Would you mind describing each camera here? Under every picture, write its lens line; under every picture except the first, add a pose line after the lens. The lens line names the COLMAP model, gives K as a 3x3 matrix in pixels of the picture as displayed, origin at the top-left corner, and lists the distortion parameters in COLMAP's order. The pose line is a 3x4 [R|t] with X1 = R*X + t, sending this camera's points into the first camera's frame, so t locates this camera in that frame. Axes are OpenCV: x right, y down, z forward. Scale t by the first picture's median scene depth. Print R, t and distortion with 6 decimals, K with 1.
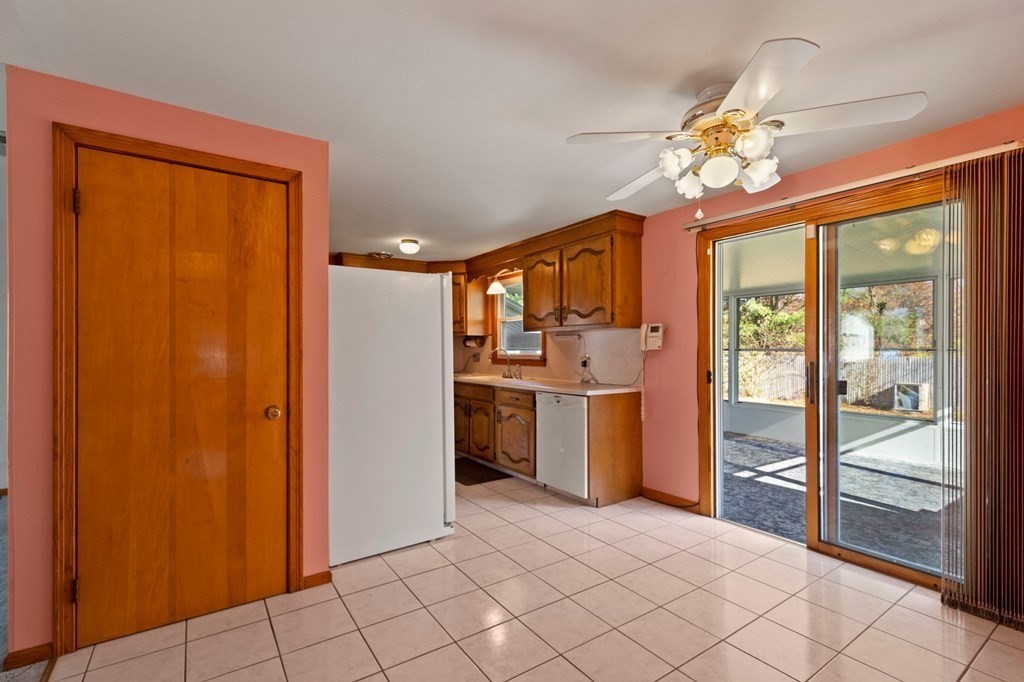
lens RADIAL K [[465.3, 0, 515.2], [0, 465.3, 346.5], [0, 0, 1]] dist [0.005843, -0.001675]
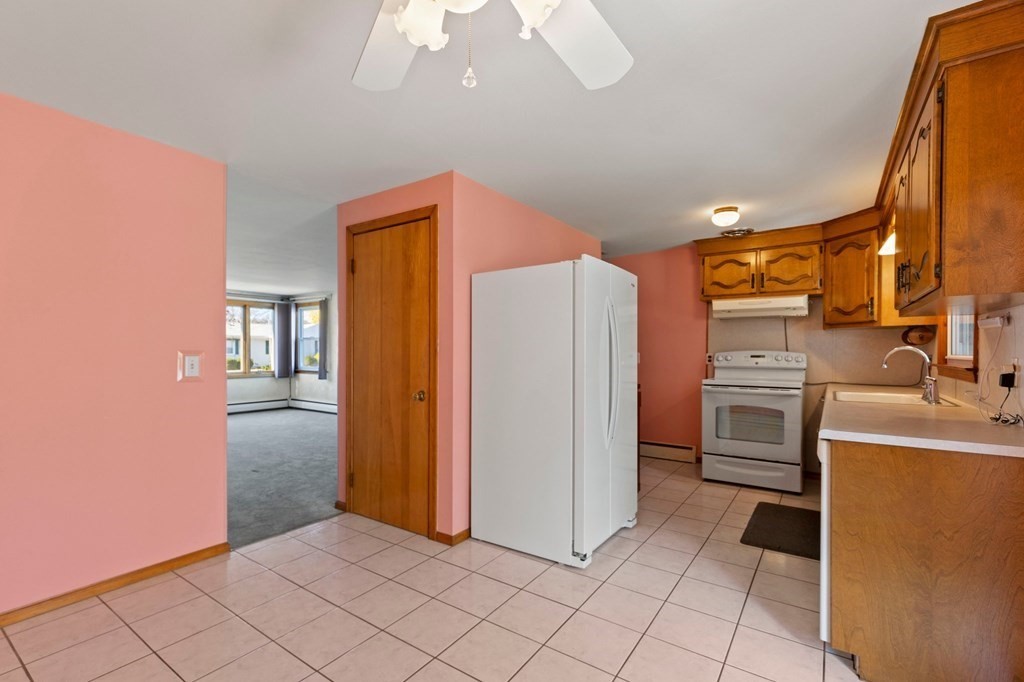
lens RADIAL K [[465.3, 0, 492.0], [0, 465.3, 353.8], [0, 0, 1]] dist [0.005843, -0.001675]
pose [[0.331886, 0.007909, -0.943286, 0.764413], [0.004664, 0.999939, 0.010025, 0.010243], [0.943308, -0.007726, 0.331829, 0.734671]]
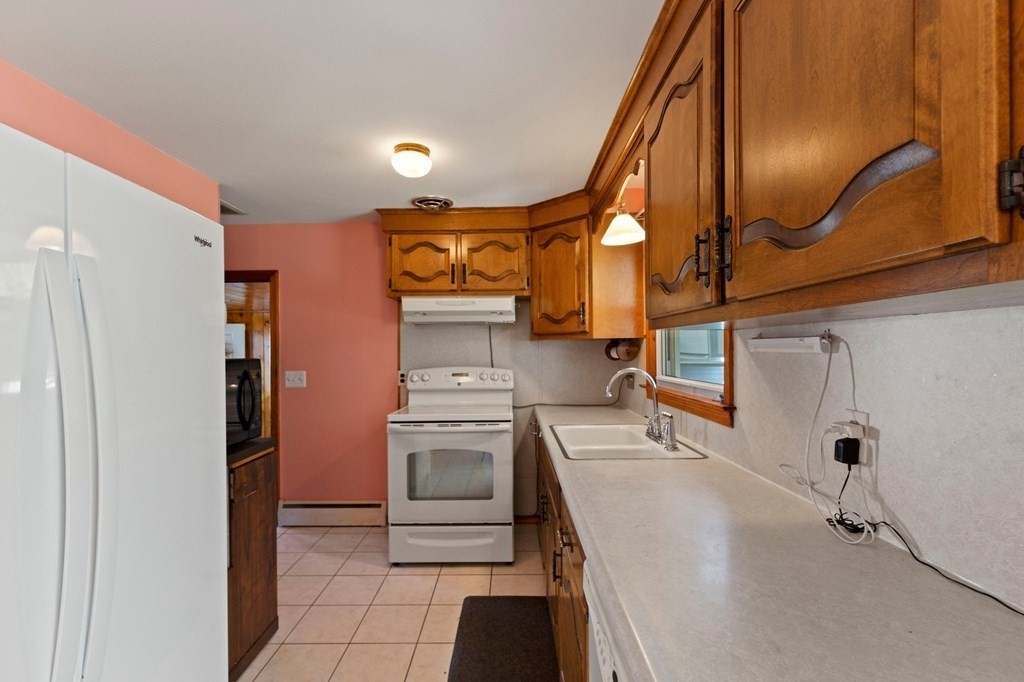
lens RADIAL K [[465.3, 0, 513.7], [0, 465.3, 348.0], [0, 0, 1]] dist [0.005843, -0.001675]
pose [[0.825381, -0.009814, -0.564490, 0.267660], [0.012663, 0.999919, 0.001131, -0.038076], [0.564433, -0.008081, 0.825439, 1.309573]]
